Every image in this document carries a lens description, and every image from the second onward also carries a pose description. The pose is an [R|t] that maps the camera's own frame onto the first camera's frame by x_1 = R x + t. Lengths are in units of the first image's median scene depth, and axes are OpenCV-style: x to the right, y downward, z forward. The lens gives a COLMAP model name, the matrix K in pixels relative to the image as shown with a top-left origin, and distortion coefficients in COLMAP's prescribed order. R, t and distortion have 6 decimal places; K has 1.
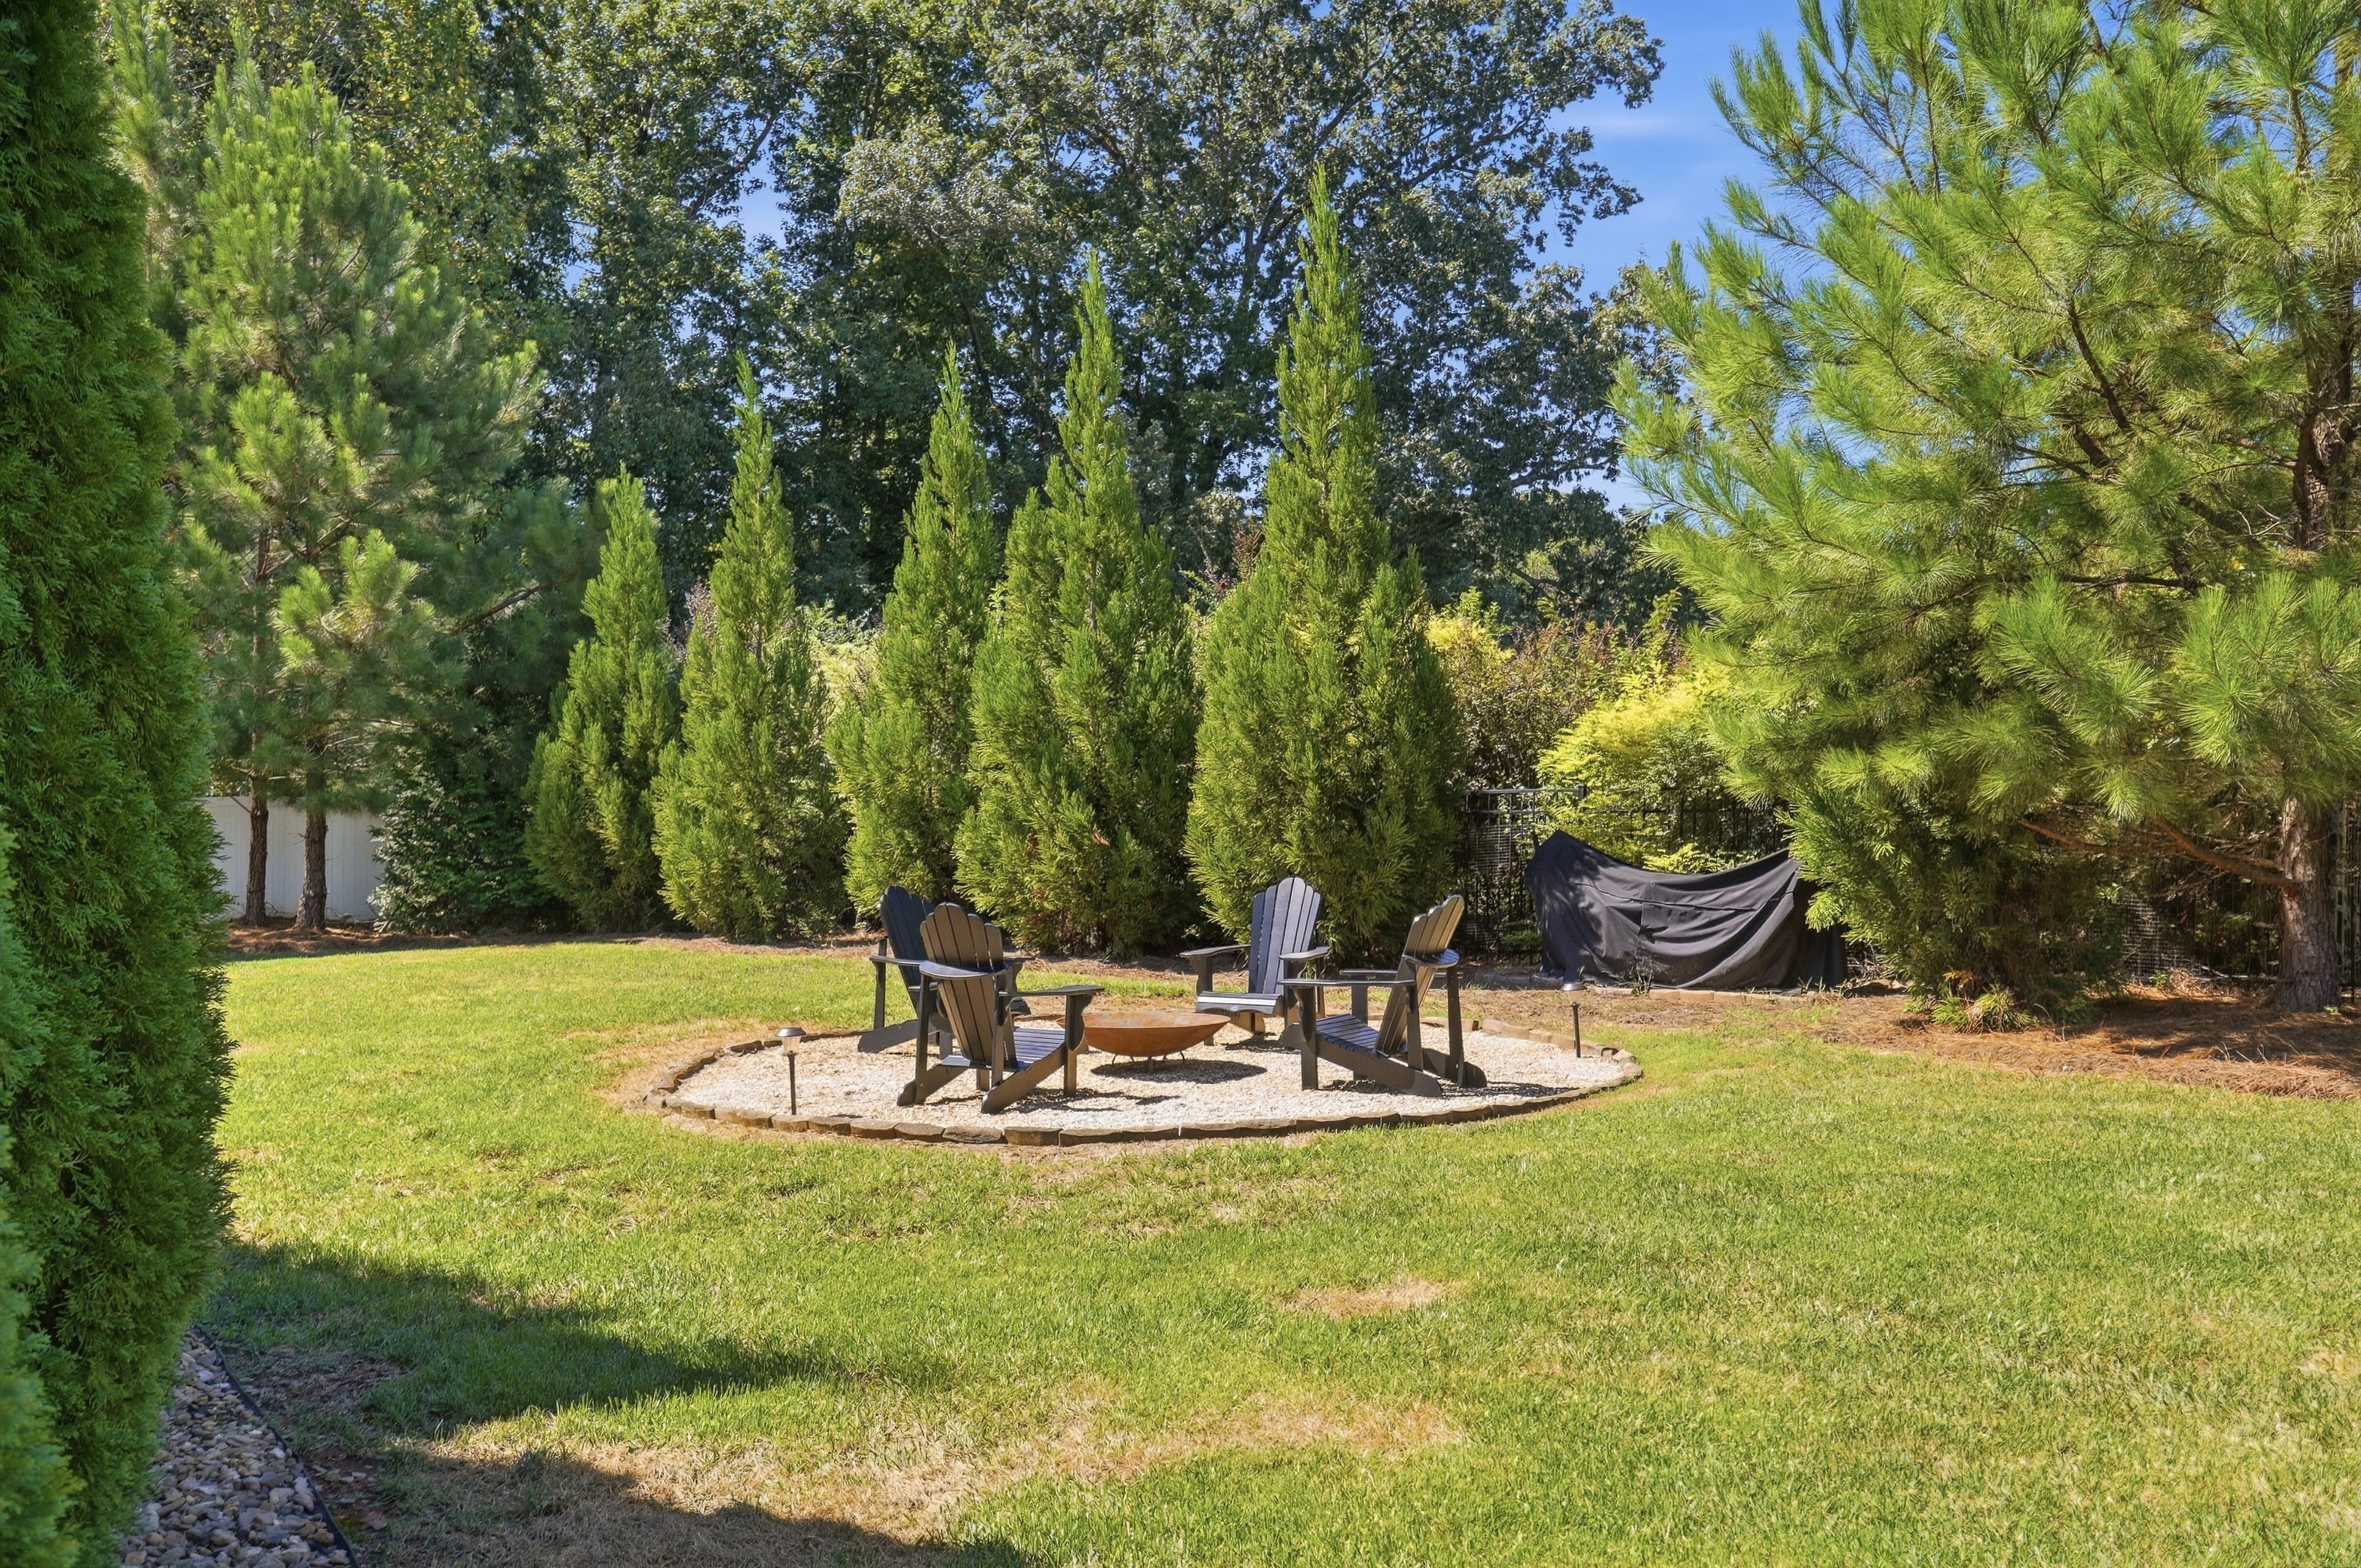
lens RADIAL K [[1004.1, 0, 1177.8], [0, 1004.1, 784.2], [0, 0, 1]] dist [0.001047, -0.000642]
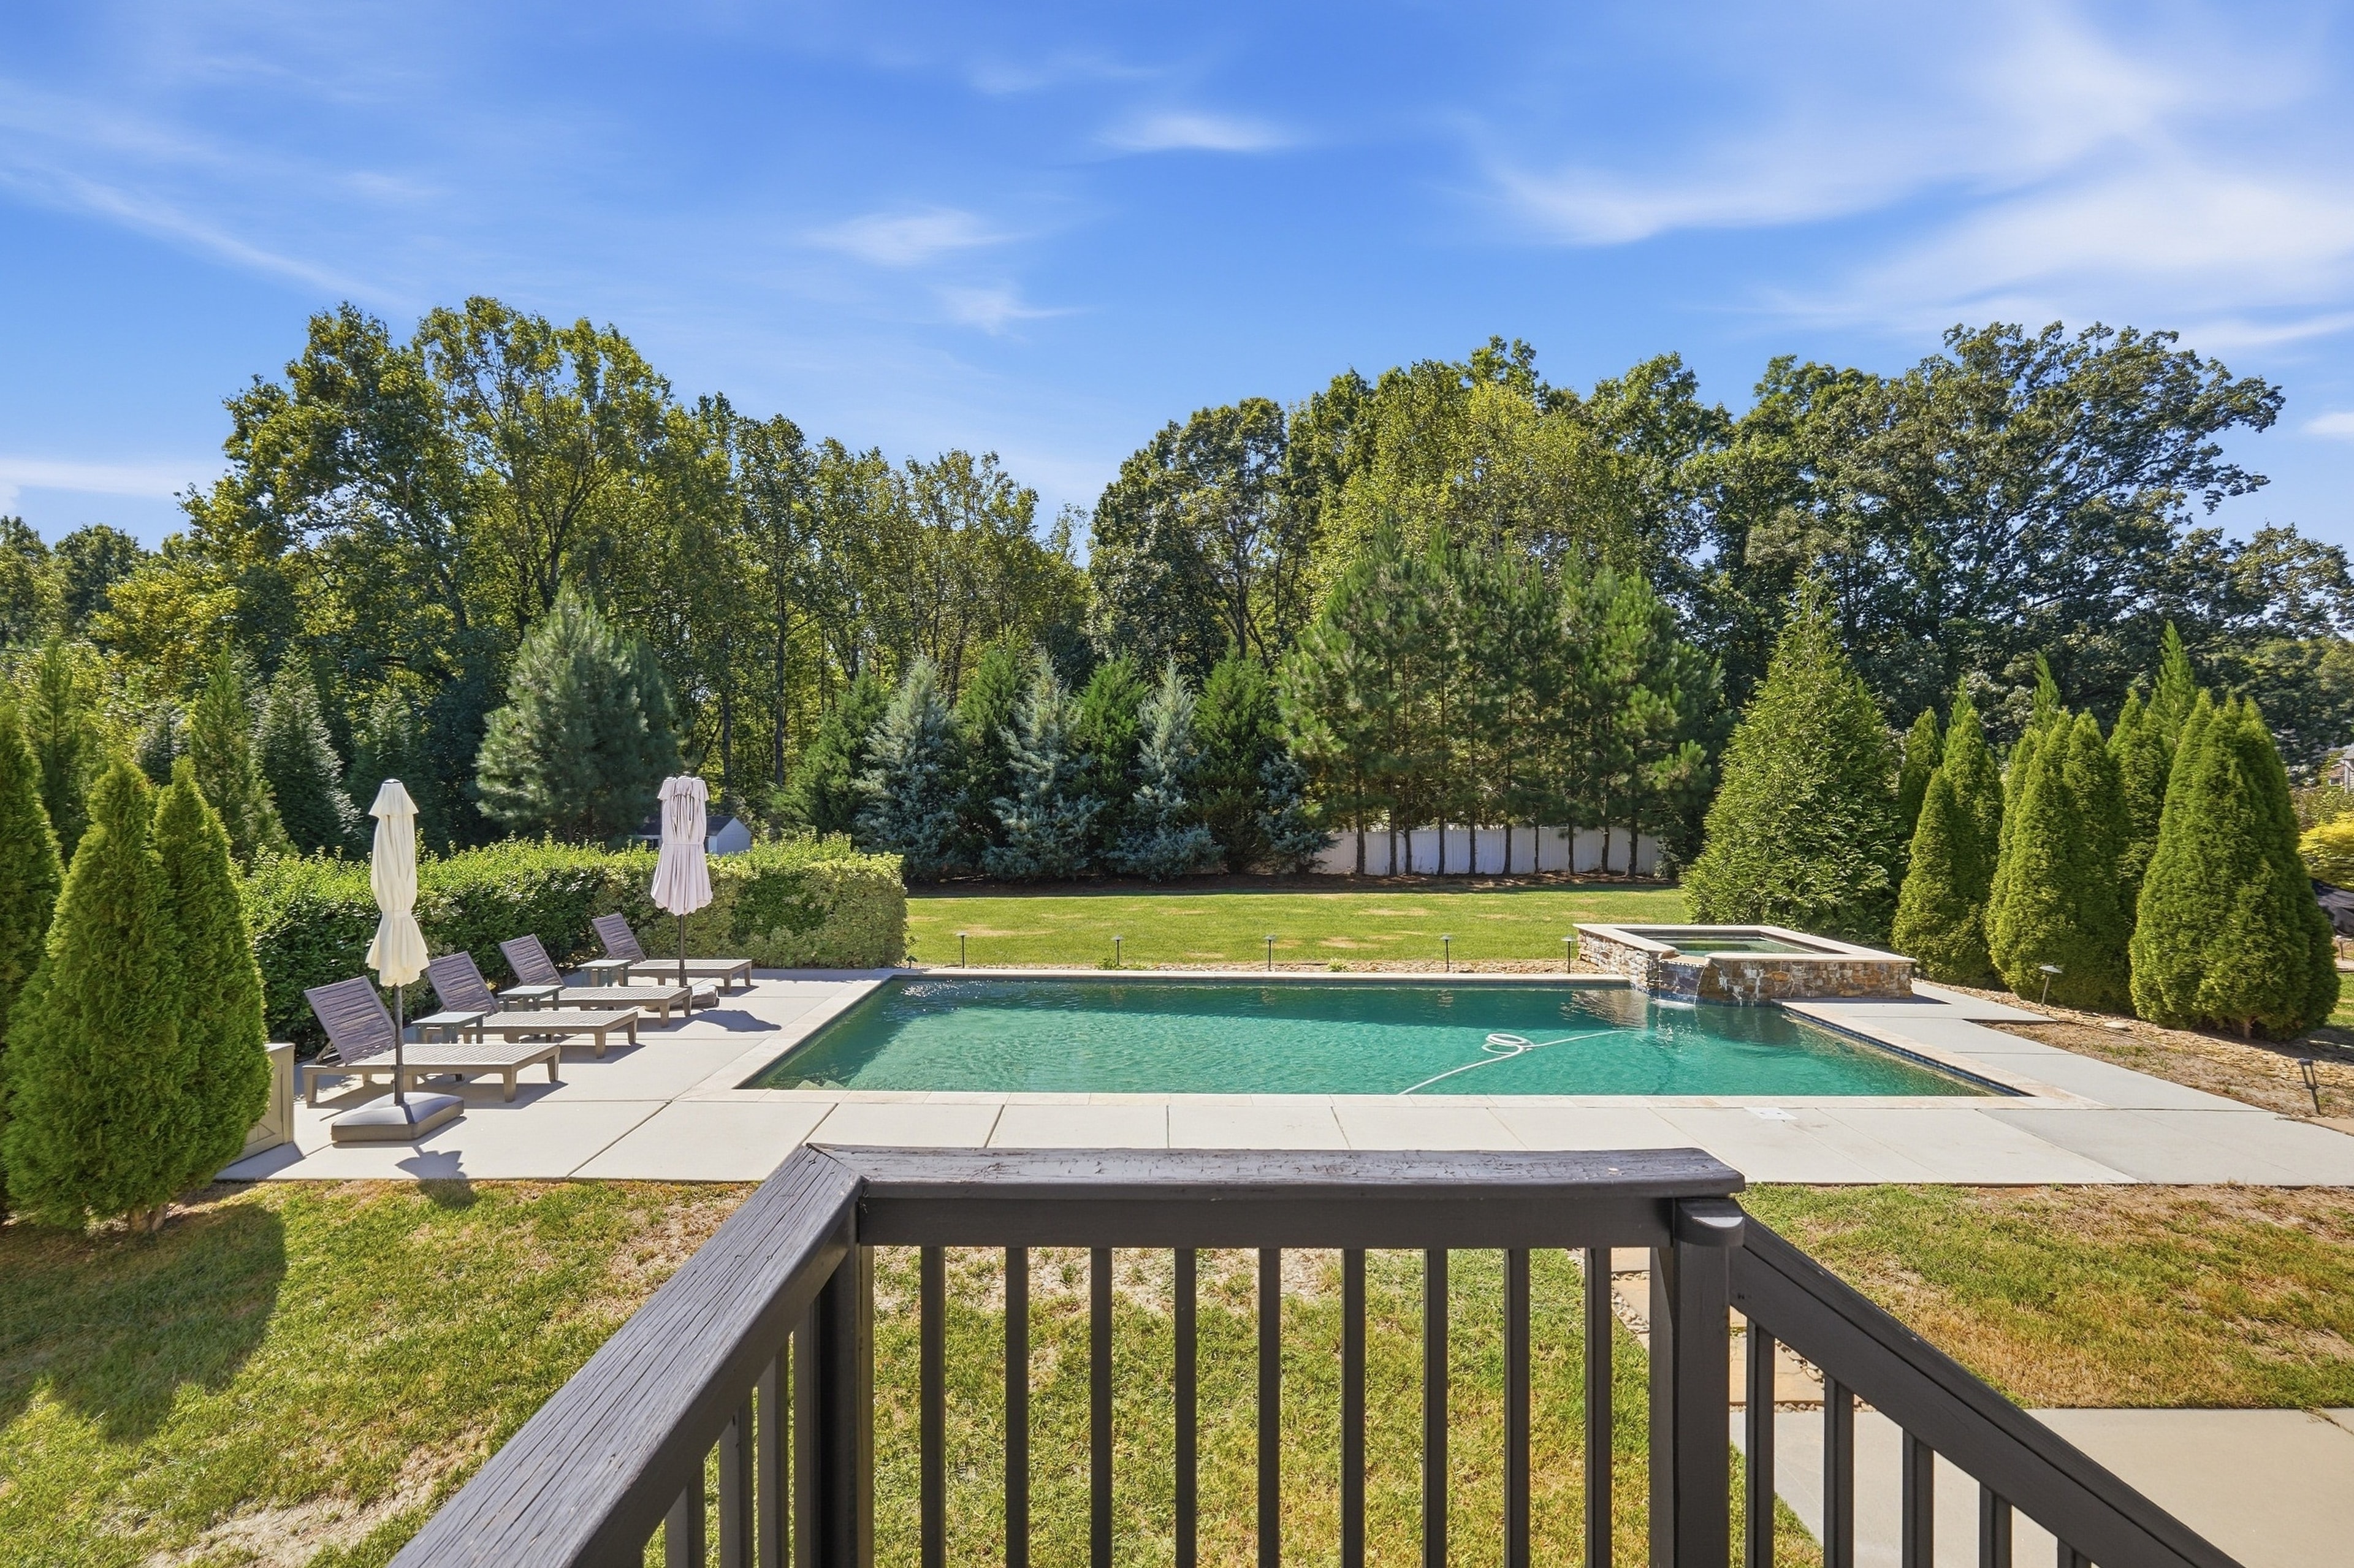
lens RADIAL K [[1001.3, 0, 1178.5], [0, 1001.3, 785.3], [0, 0, 1]] dist [0.001047, -0.000642]
pose [[0.922632, -0.000726, -0.385680, -0.589194], [-0.003825, 0.999932, -0.011033, -0.045253], [0.385662, 0.011654, 0.922567, -1.278282]]
